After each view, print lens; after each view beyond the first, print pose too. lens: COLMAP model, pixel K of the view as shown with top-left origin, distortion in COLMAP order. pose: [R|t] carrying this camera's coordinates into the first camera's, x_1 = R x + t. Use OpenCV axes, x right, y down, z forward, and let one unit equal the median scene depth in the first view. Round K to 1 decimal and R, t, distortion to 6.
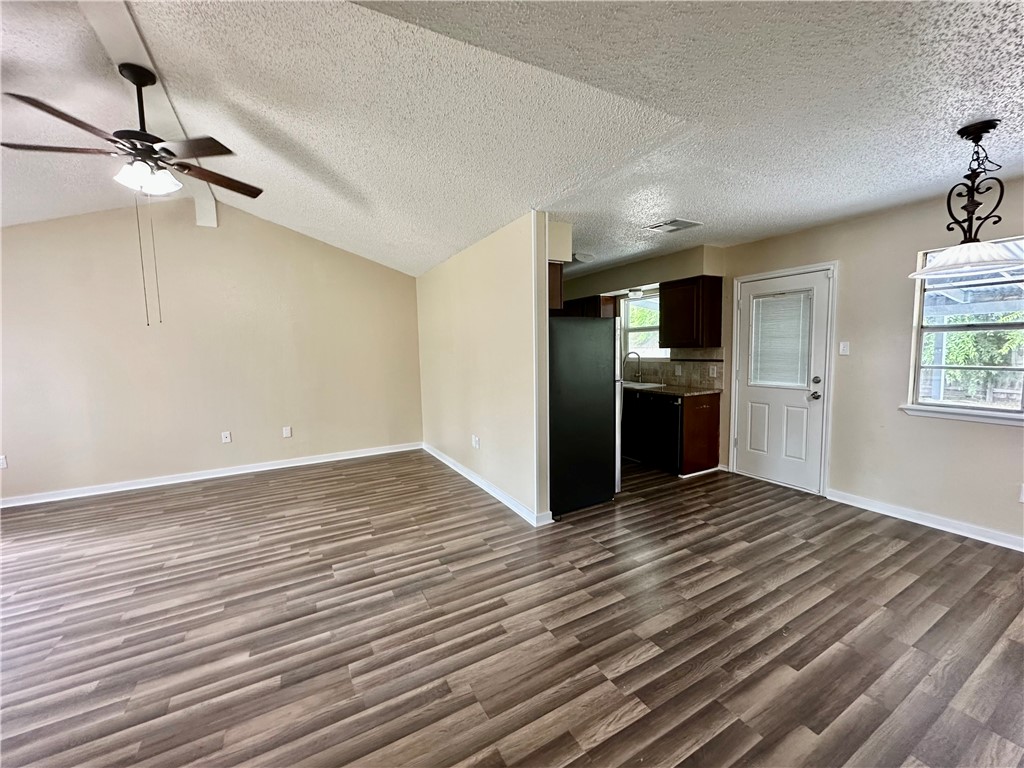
lens RADIAL K [[411.0, 0, 512.8], [0, 411.0, 384.3], [0, 0, 1]] dist [-0.005731, 0.001155]
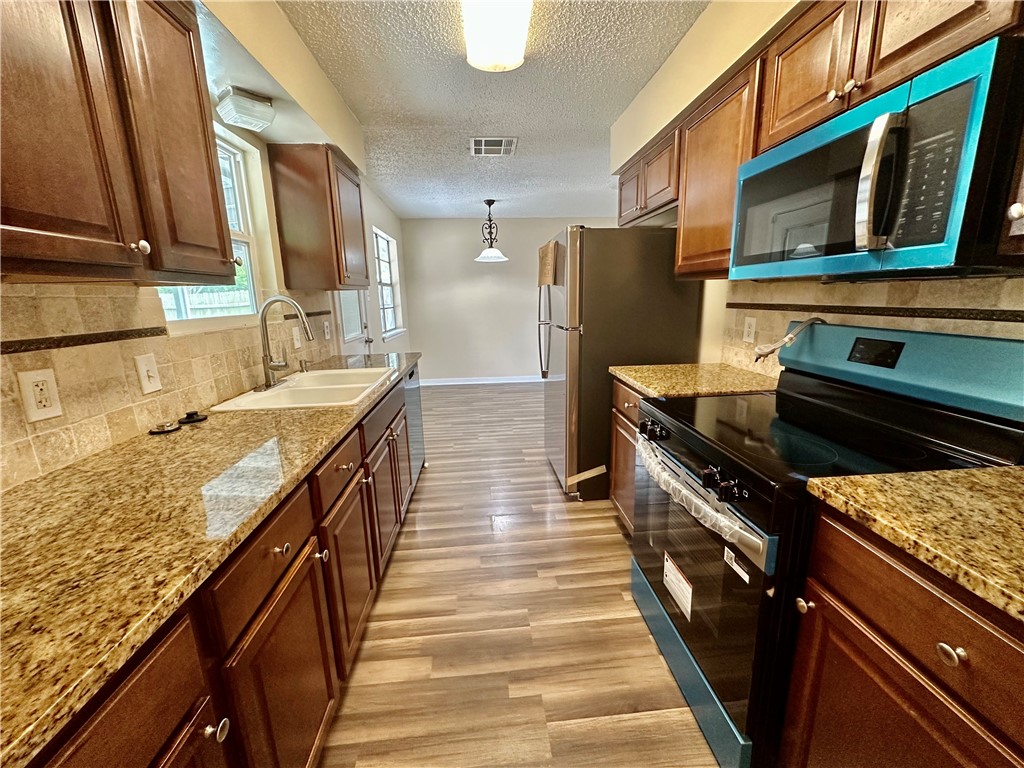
lens RADIAL K [[411.0, 0, 511.1], [0, 411.0, 385.1], [0, 0, 1]] dist [-0.005731, 0.001155]
pose [[-0.907446, -0.041260, 0.418137, -0.041122], [0.085970, 0.955880, 0.280896, -0.139153], [-0.411278, 0.290845, -0.863863, 1.965992]]
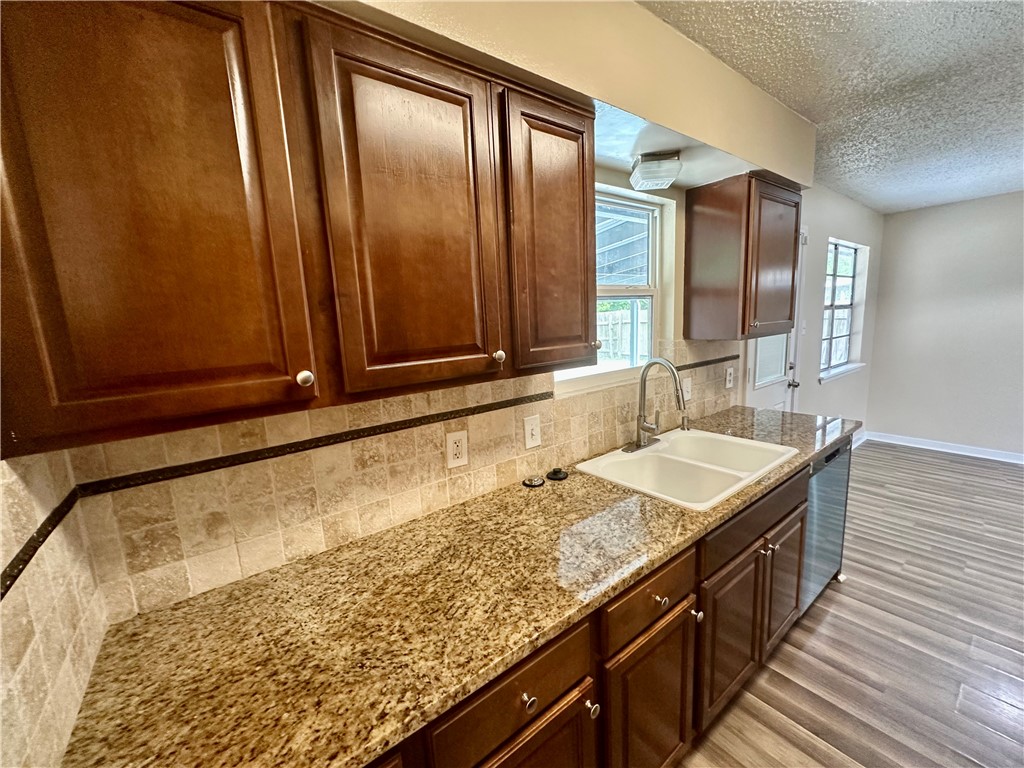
lens RADIAL K [[411.0, 0, 510.6], [0, 411.0, 385.6], [0, 0, 1]] dist [-0.005731, 0.001155]
pose [[-0.142428, -0.126000, 0.981753, -0.012073], [0.143100, 0.978823, 0.146385, -0.194007], [-0.979406, 0.161338, -0.121381, 1.838627]]
